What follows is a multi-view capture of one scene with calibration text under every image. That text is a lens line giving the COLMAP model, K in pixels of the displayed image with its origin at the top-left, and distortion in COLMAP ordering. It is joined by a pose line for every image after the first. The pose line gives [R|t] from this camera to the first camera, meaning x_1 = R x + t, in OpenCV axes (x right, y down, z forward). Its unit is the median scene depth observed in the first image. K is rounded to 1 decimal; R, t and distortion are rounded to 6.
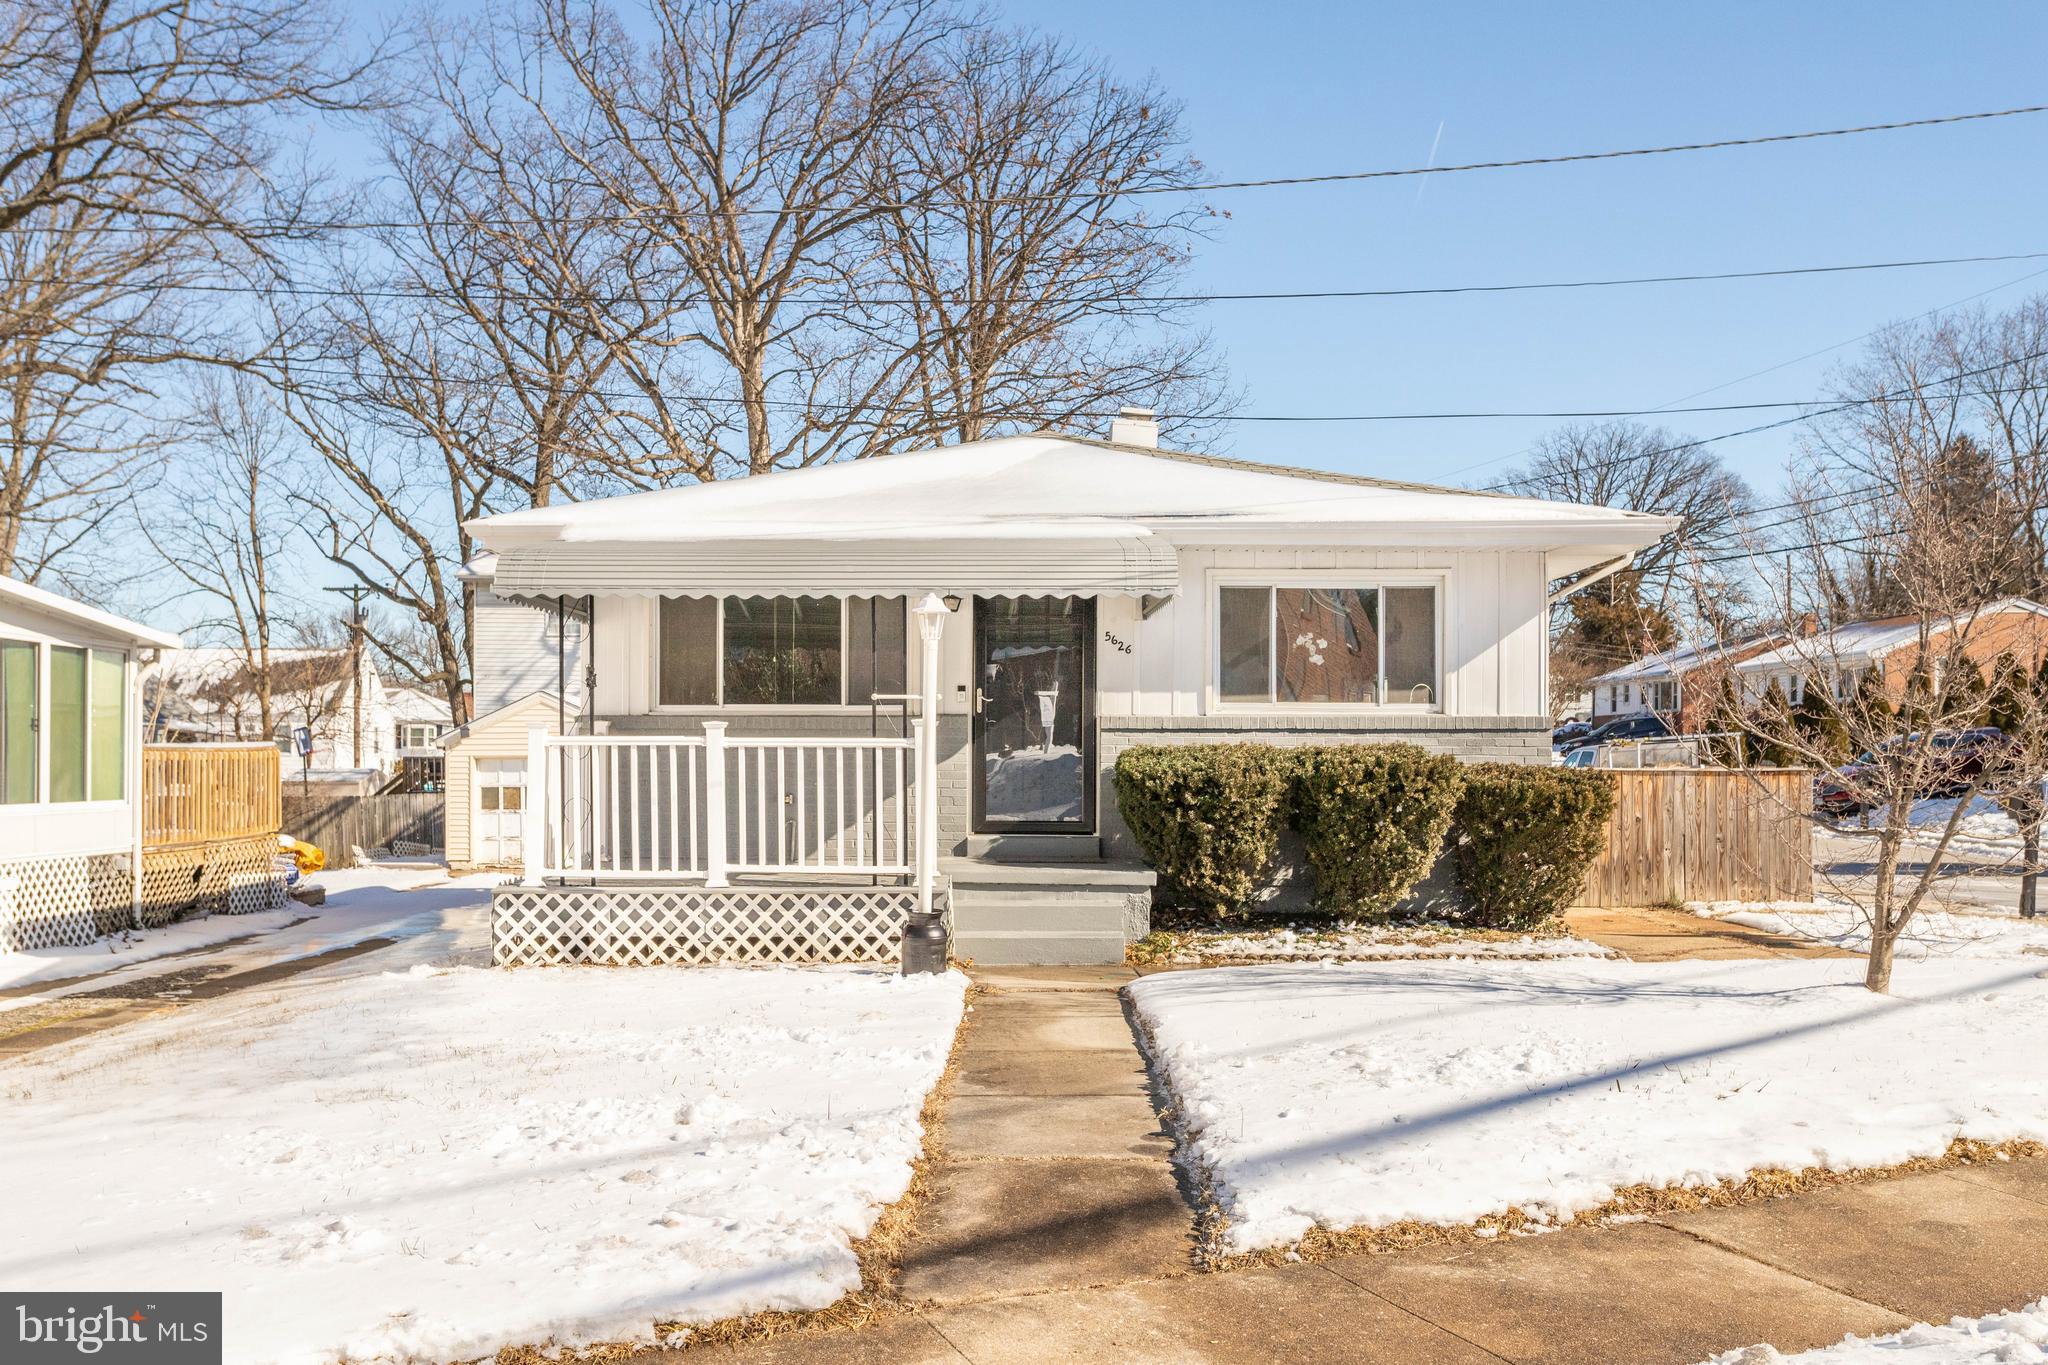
lens RADIAL K [[1732.1, 0, 1010.0], [0, 1732.1, 729.1], [0, 0, 1]] dist [-0.001828, -0.005384]
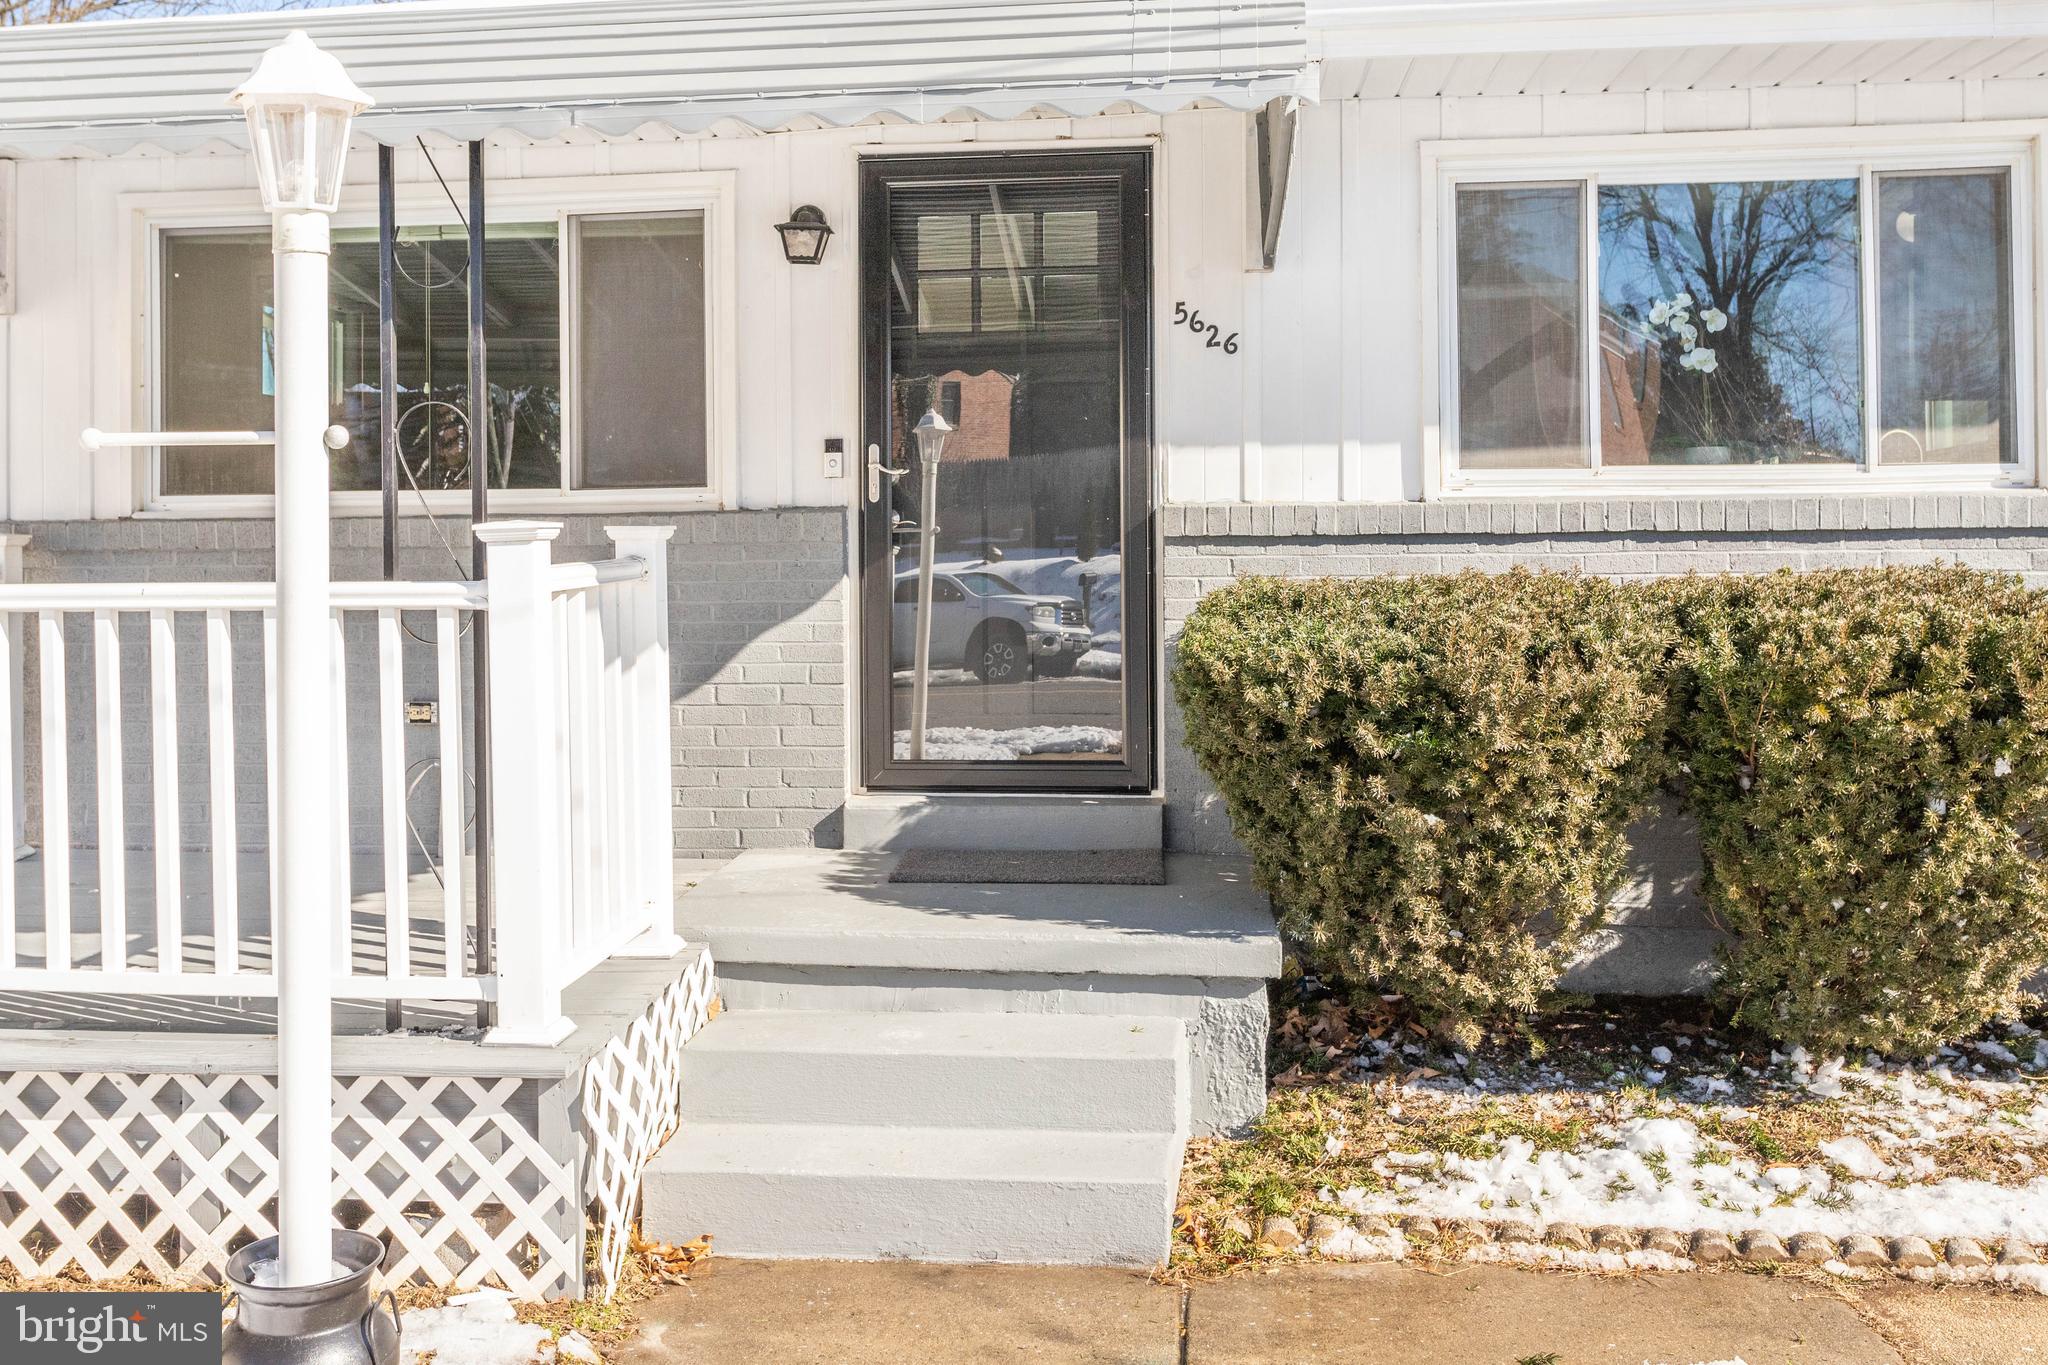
lens RADIAL K [[1914.7, 0, 1025.0], [0, 1914.7, 523.2], [0, 0, 1]] dist [0.004701, 0.000000]
pose [[0.994048, -0.013478, -0.108107, 0.076182], [0.013229, 0.999908, -0.003023, -0.002832], [0.108137, 0.001575, 0.994135, 0.605224]]
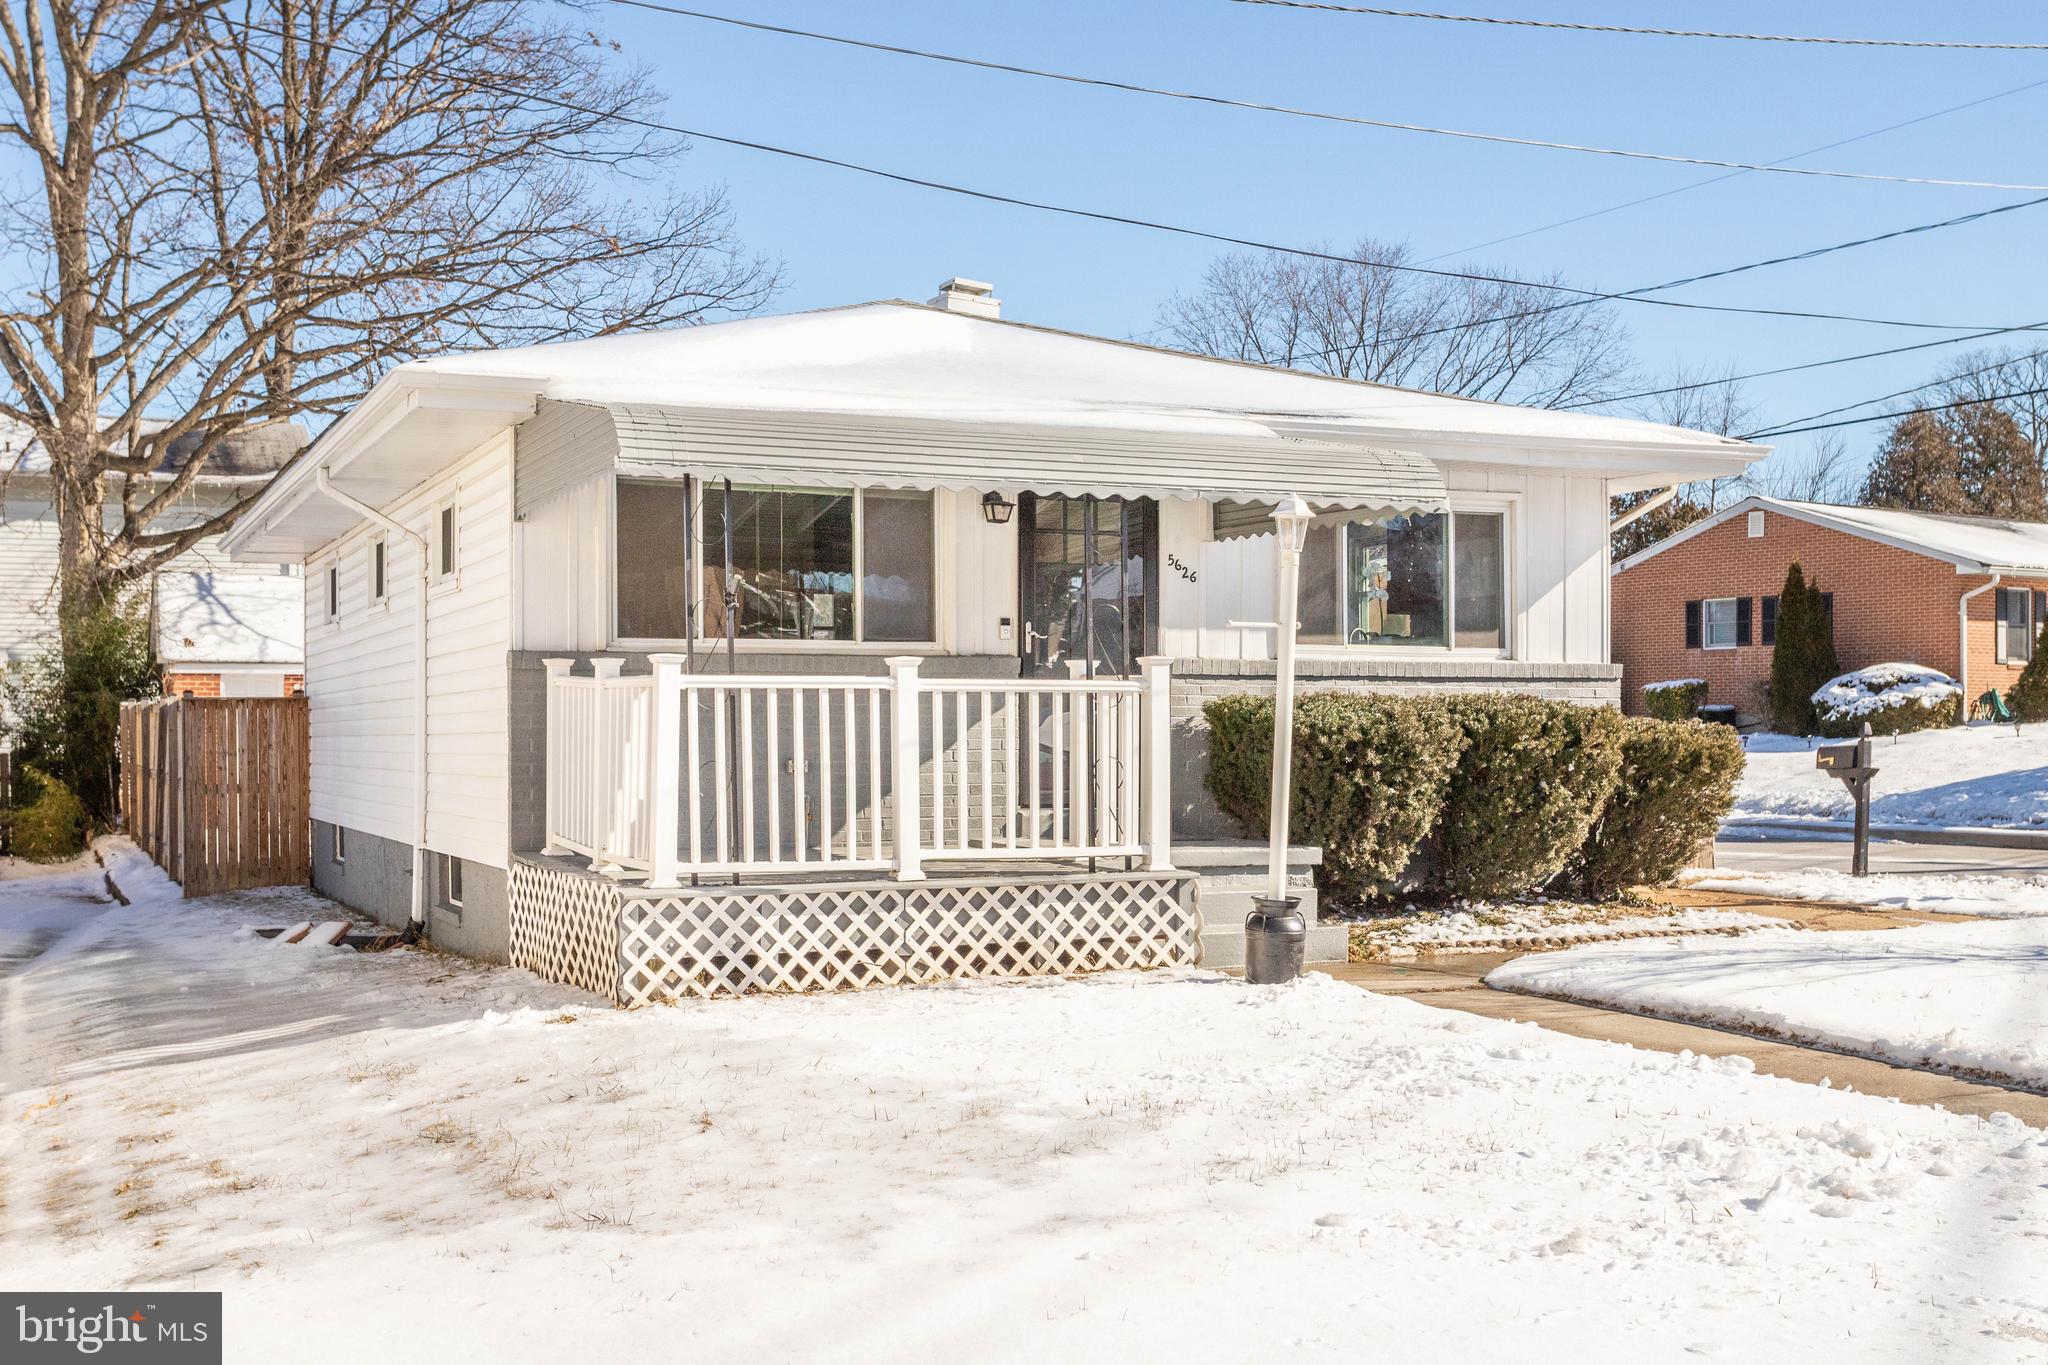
lens RADIAL K [[2144.5, 0, 1025.3], [0, 2144.5, 685.3], [0, 0, 1]] dist [-0.010553, 0.000000]
pose [[0.912717, 0.004837, 0.408565, -0.459299], [-0.001781, 0.999968, -0.007861, 0.014013], [-0.408589, 0.006448, 0.912696, 0.133688]]
